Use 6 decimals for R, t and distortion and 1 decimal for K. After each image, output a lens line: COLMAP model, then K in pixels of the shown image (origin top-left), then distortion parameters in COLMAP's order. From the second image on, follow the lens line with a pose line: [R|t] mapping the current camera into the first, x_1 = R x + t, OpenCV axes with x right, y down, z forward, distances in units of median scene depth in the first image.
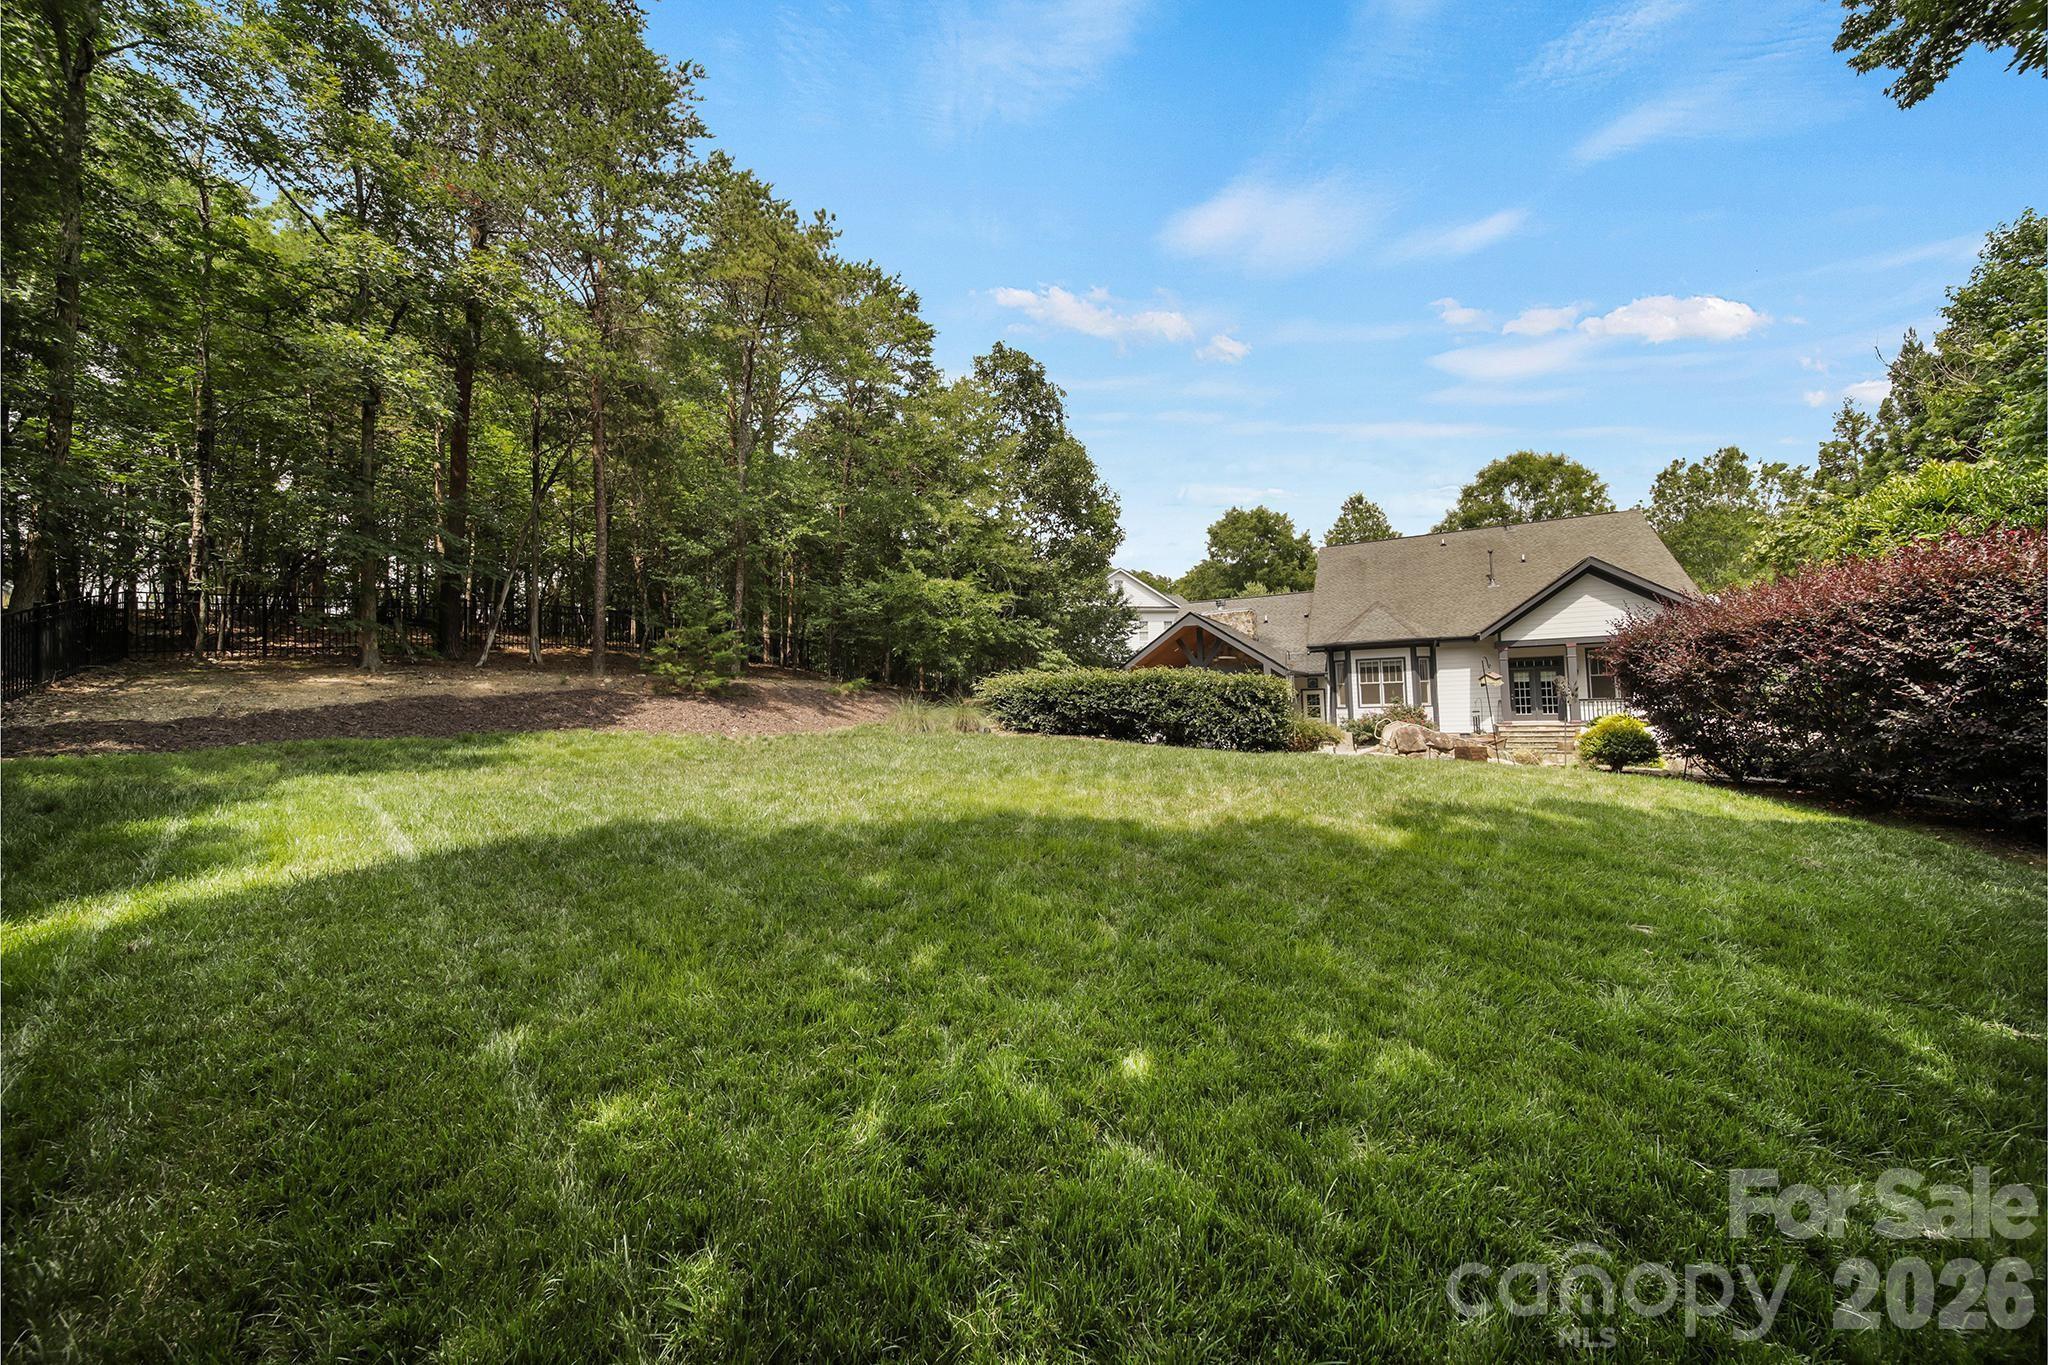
lens RADIAL K [[718.0, 0, 1027.0], [0, 718.0, 684.3], [0, 0, 1]] dist [0.000532, -0.000150]
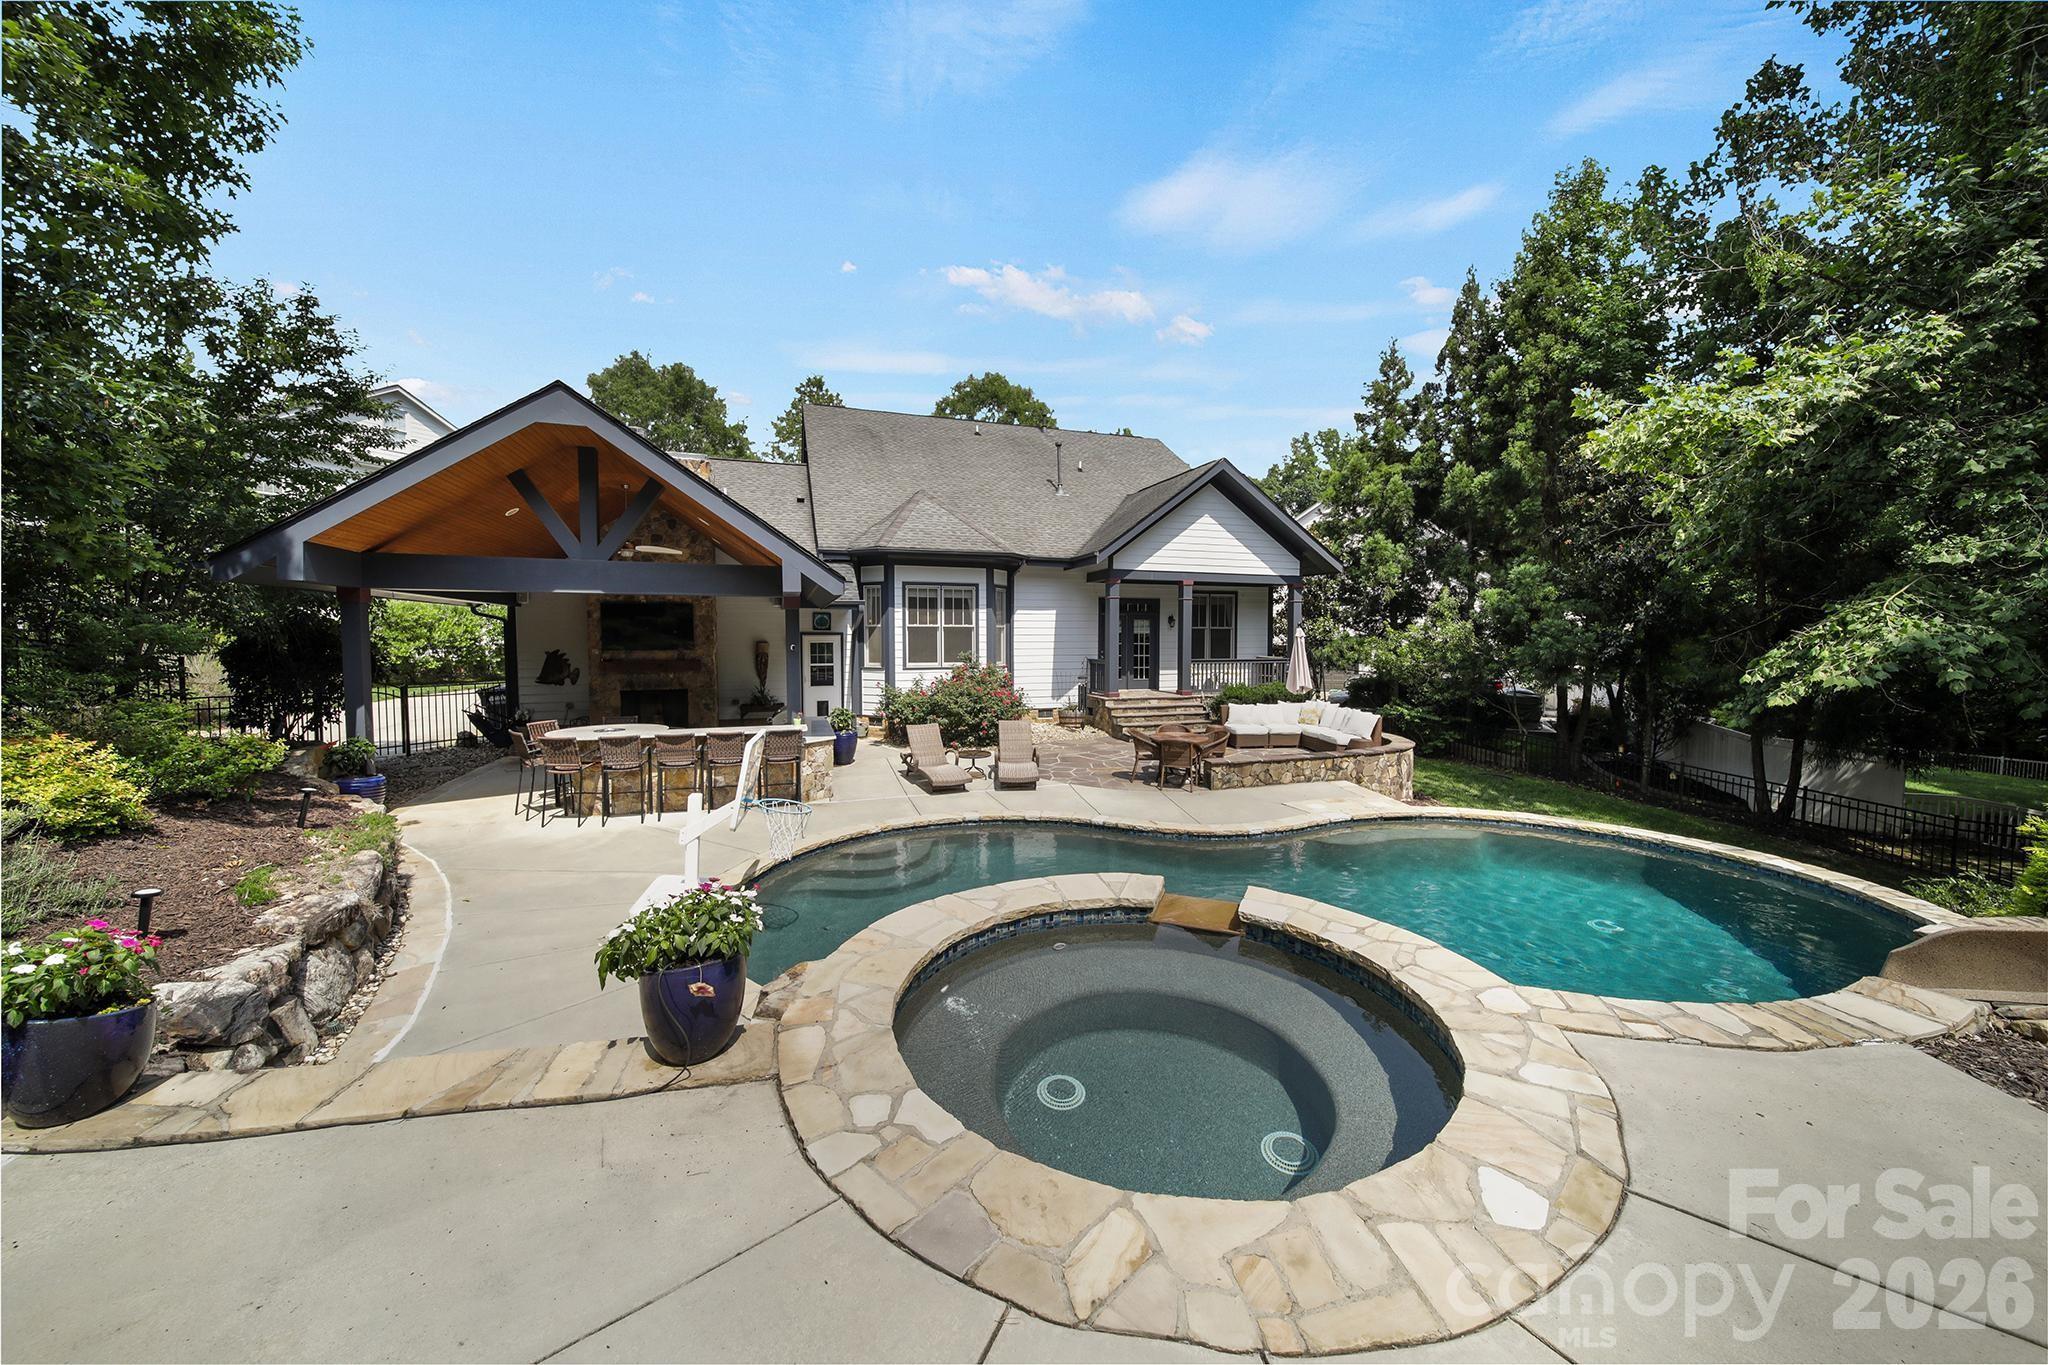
lens RADIAL K [[718.0, 0, 1027.0], [0, 718.0, 684.3], [0, 0, 1]] dist [0.000532, -0.000150]
pose [[0.695868, -0.013190, 0.718049, 0.128625], [-0.039543, 0.997611, 0.056647, 0.008899], [-0.717080, -0.067813, 0.693684, 0.549140]]
